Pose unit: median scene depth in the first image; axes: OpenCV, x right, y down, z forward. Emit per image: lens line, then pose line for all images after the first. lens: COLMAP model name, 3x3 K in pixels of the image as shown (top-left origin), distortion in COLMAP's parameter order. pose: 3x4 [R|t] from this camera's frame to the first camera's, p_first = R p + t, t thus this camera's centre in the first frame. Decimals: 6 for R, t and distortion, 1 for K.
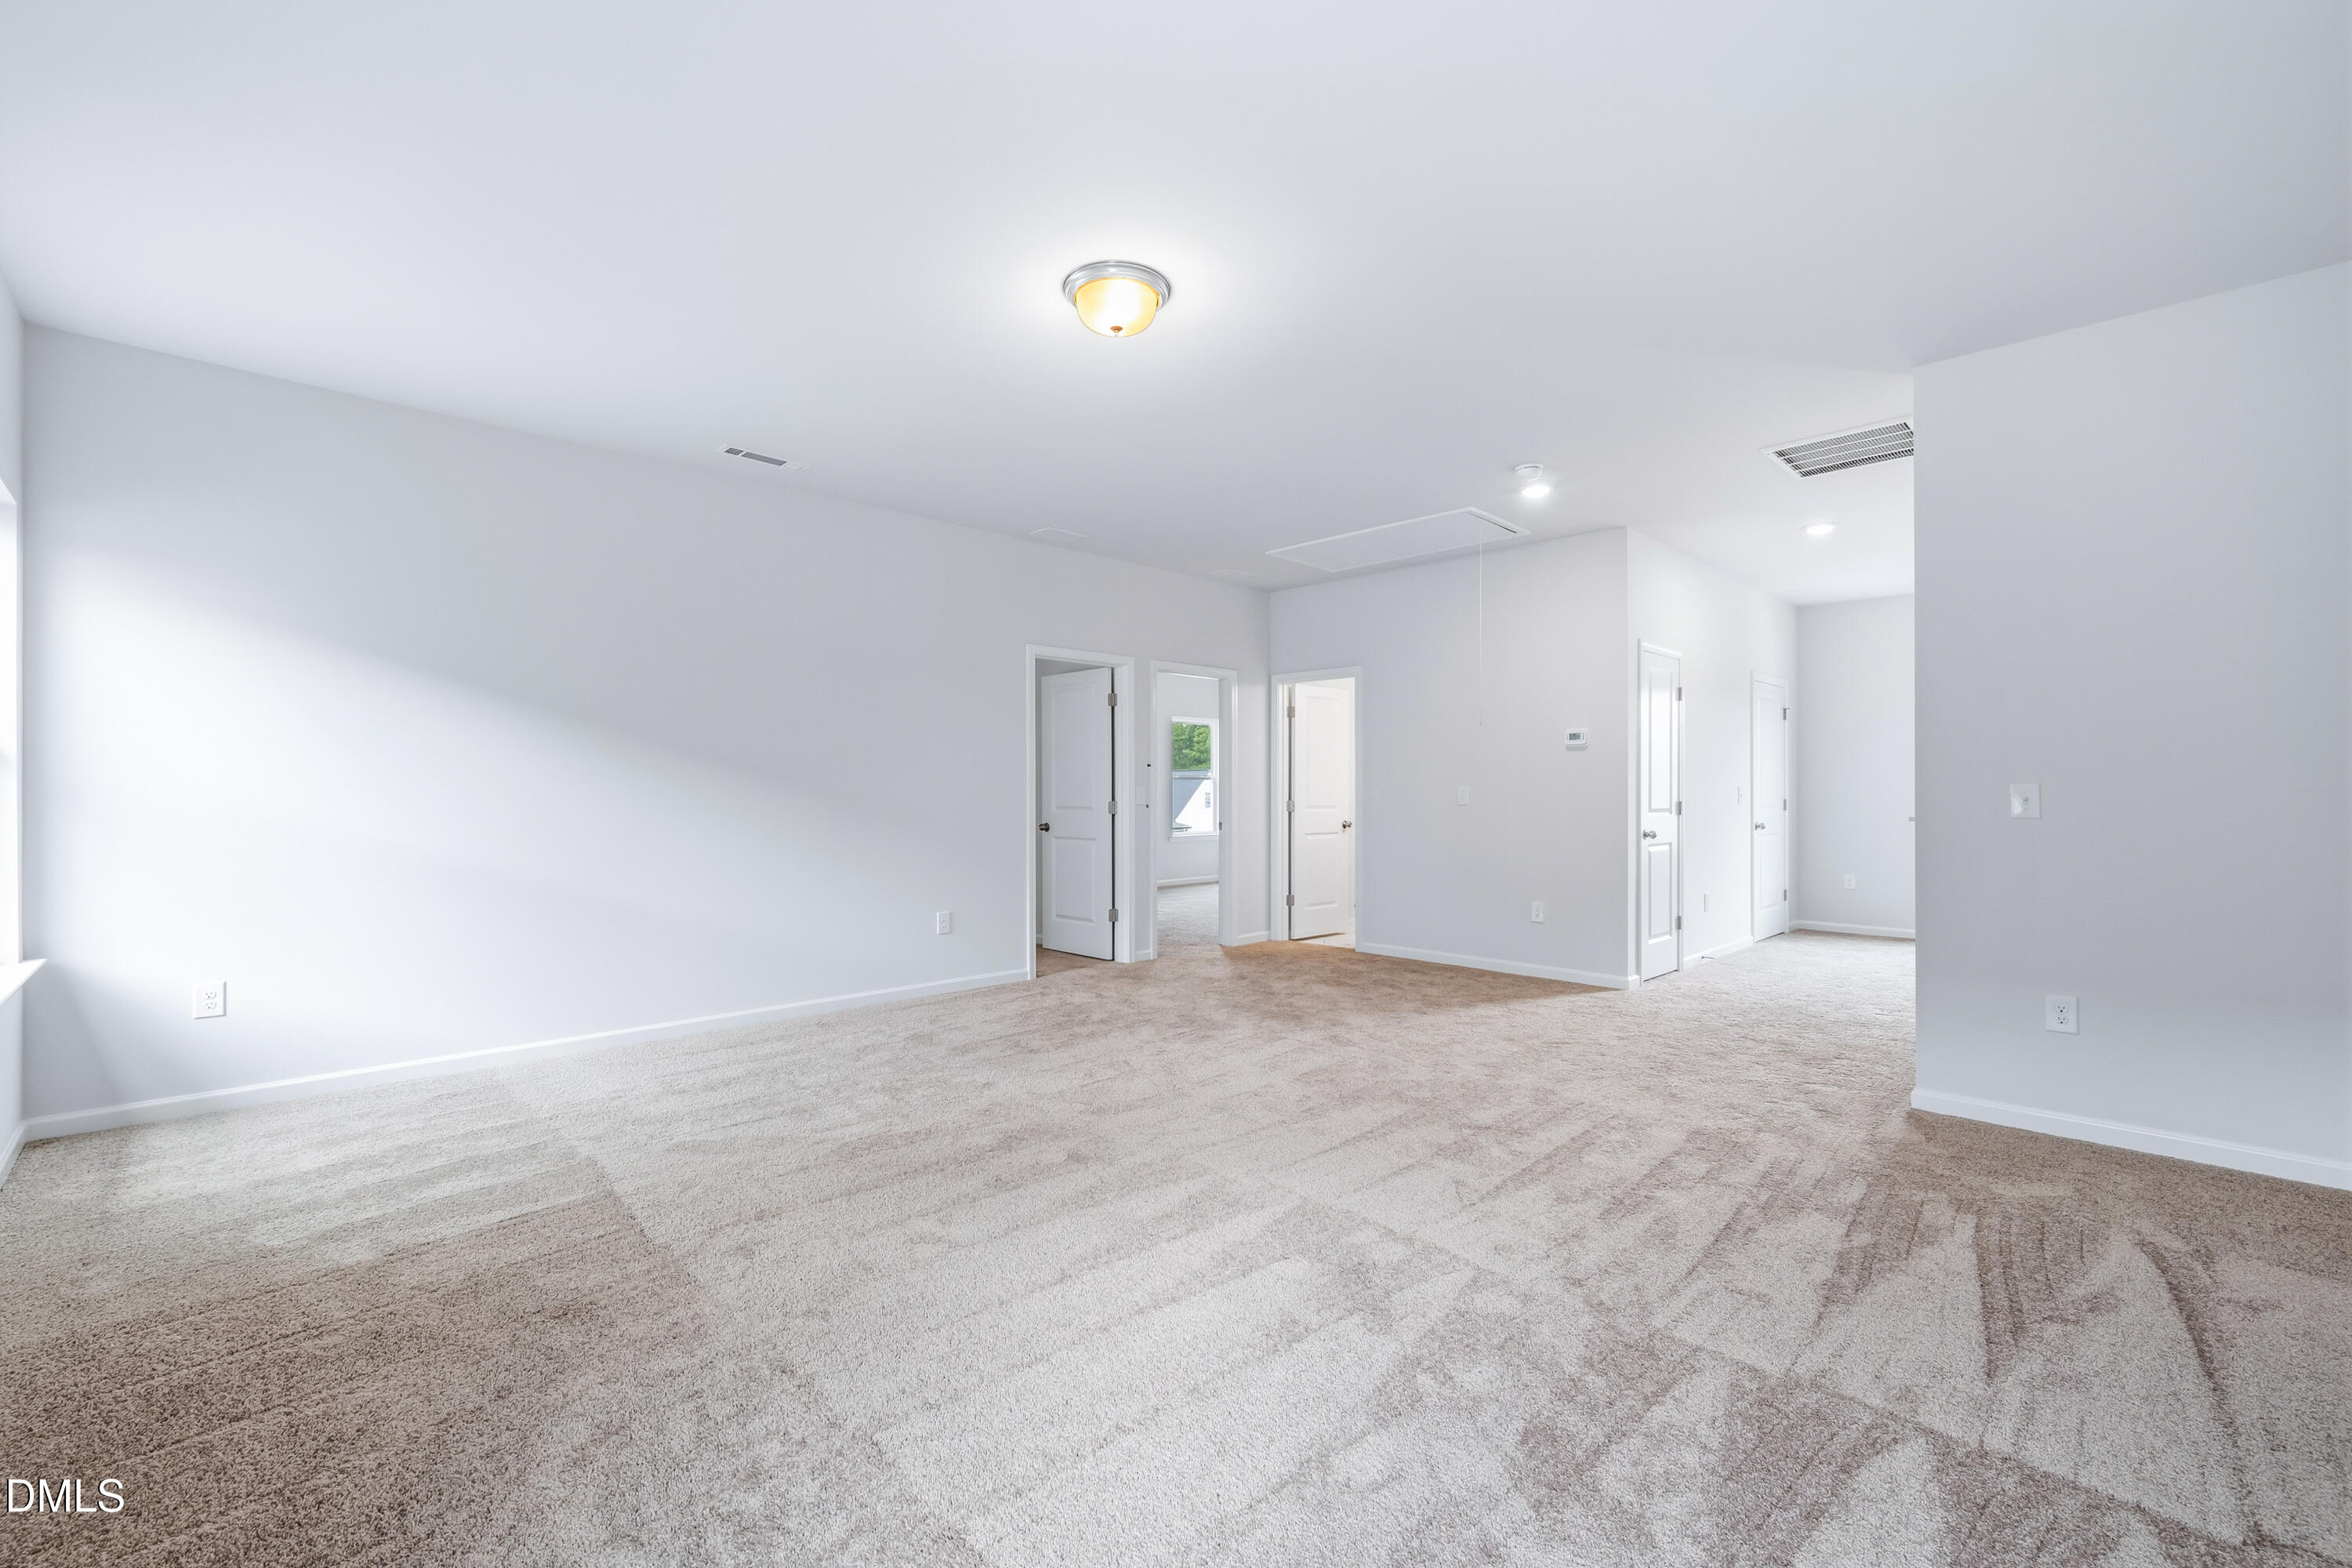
lens RADIAL K [[1003.6, 0, 1187.6], [0, 1003.6, 790.4], [0, 0, 1]] dist [-0.001444, 0.000830]
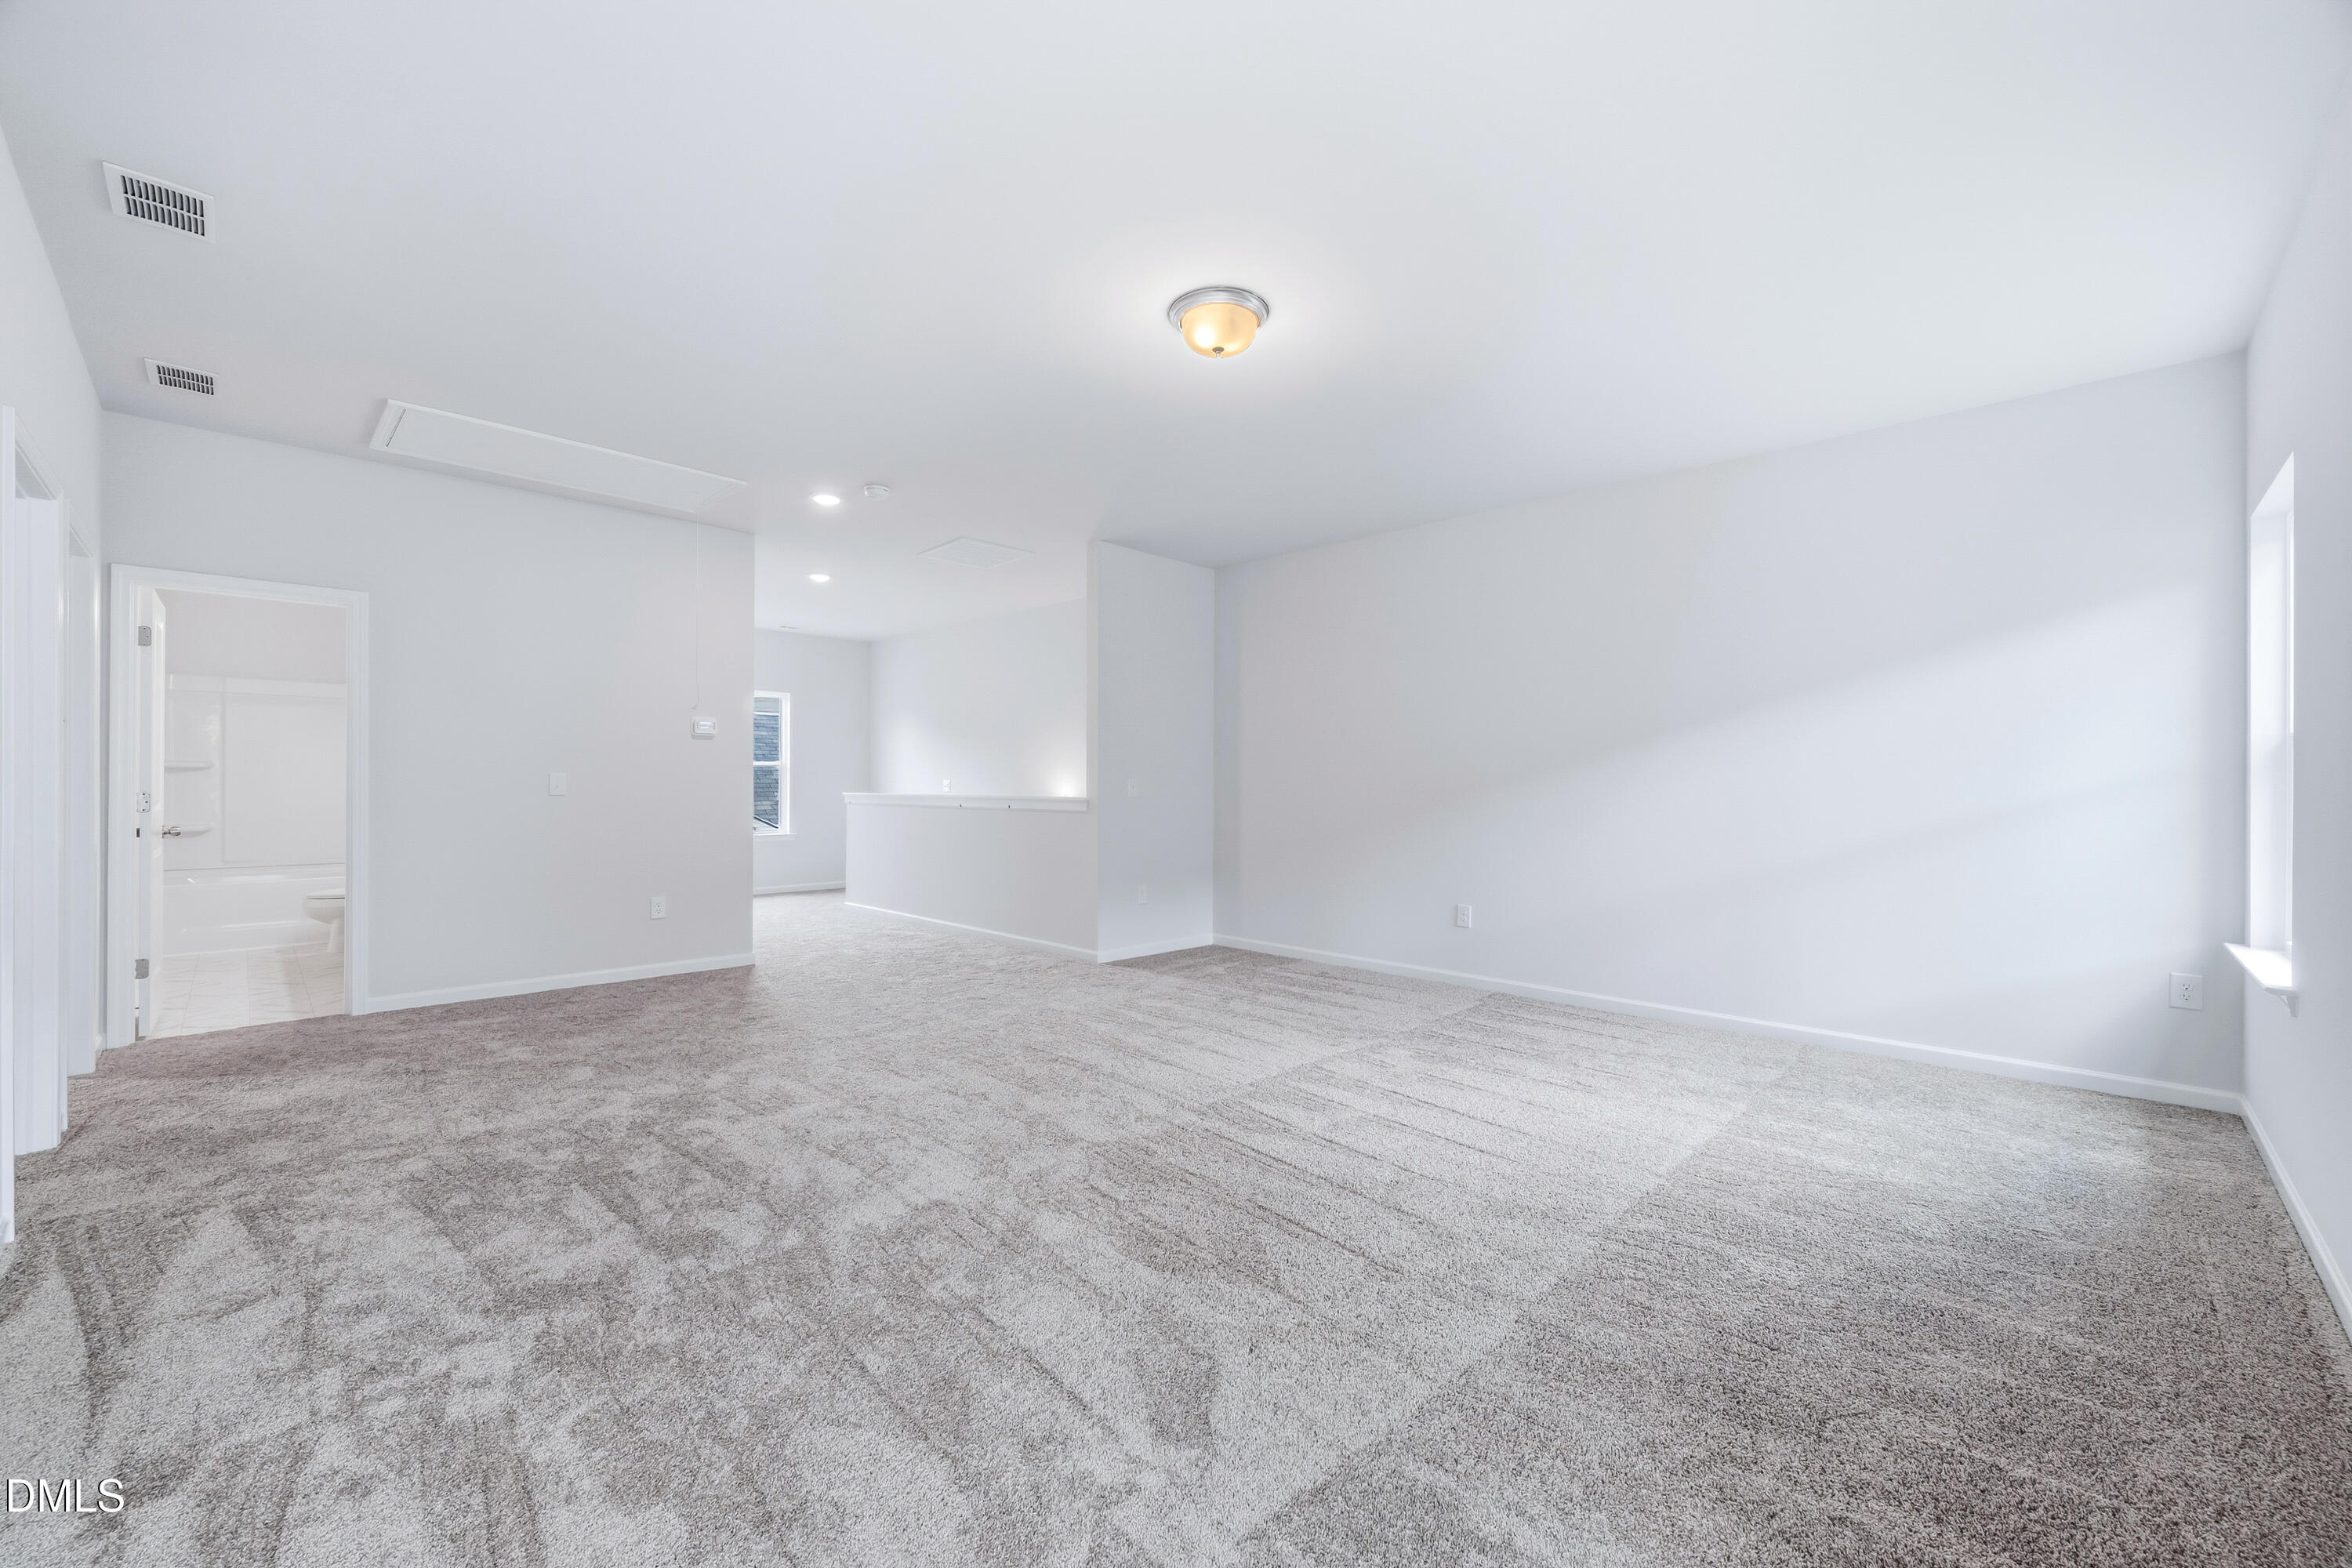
lens RADIAL K [[924.1, 0, 1188.6], [0, 924.1, 781.8], [0, 0, 1]] dist [0.000513, -0.000371]
pose [[-0.016047, 0.000127, 0.999871, -1.064615], [-0.006566, 0.999978, -0.000232, -0.001761], [-0.999850, -0.006569, -0.016046, 1.042556]]
